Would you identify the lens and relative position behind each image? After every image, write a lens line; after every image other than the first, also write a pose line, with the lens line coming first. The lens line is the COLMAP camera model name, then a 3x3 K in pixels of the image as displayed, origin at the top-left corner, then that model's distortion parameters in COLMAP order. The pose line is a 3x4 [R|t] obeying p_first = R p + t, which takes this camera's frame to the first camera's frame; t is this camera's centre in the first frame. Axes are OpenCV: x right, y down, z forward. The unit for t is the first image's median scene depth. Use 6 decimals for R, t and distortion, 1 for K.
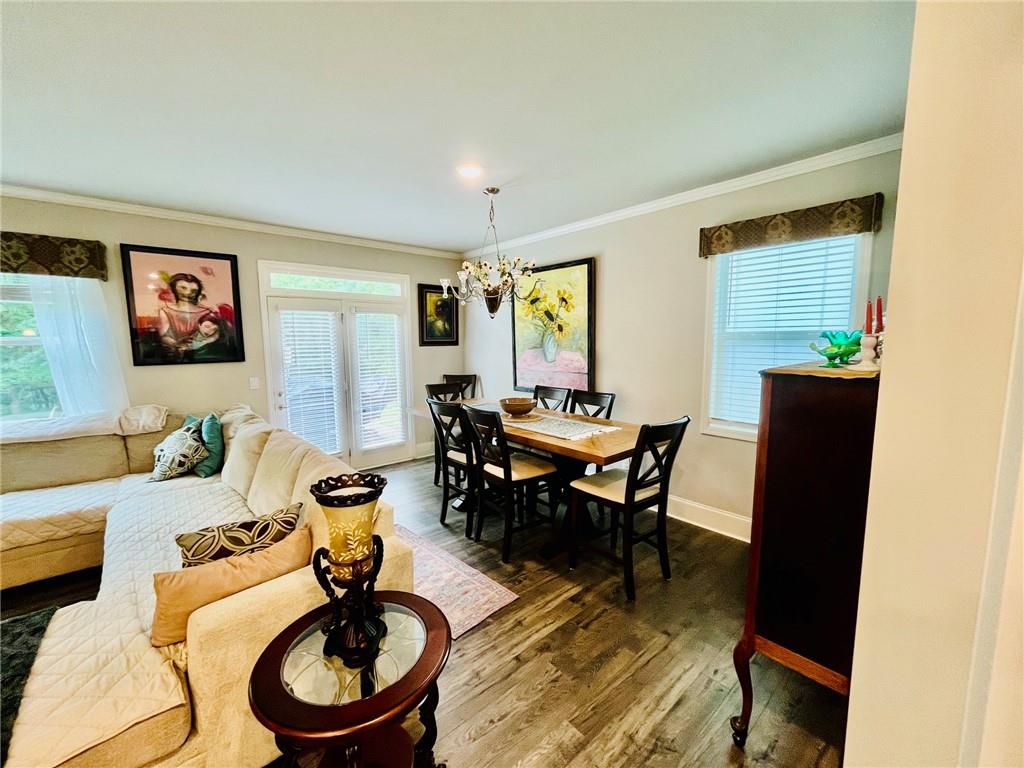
lens RADIAL K [[415.9, 0, 508.4], [0, 415.9, 385.8], [0, 0, 1]] dist [-0.002805, -0.000365]
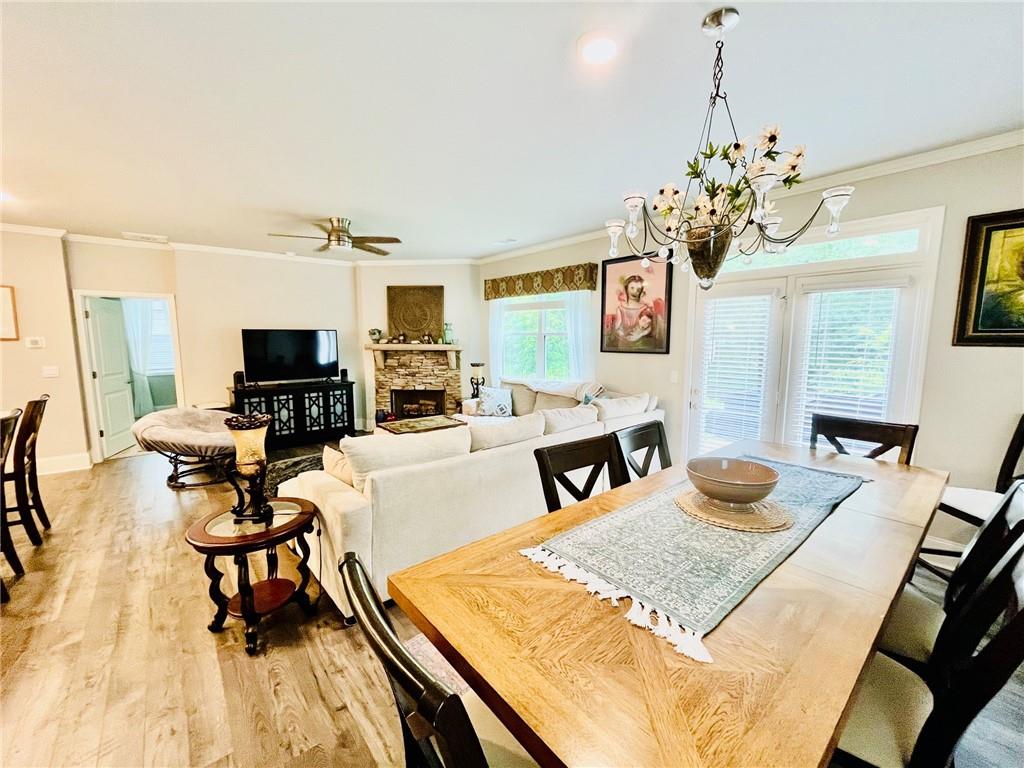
lens RADIAL K [[415.9, 0, 508.4], [0, 415.9, 385.8], [0, 0, 1]] dist [-0.002805, -0.000365]
pose [[-0.021106, 0.126527, -0.991739, 0.422716], [-0.111494, 0.985474, 0.128101, -0.076022], [0.993541, 0.113277, -0.006693, 0.693974]]
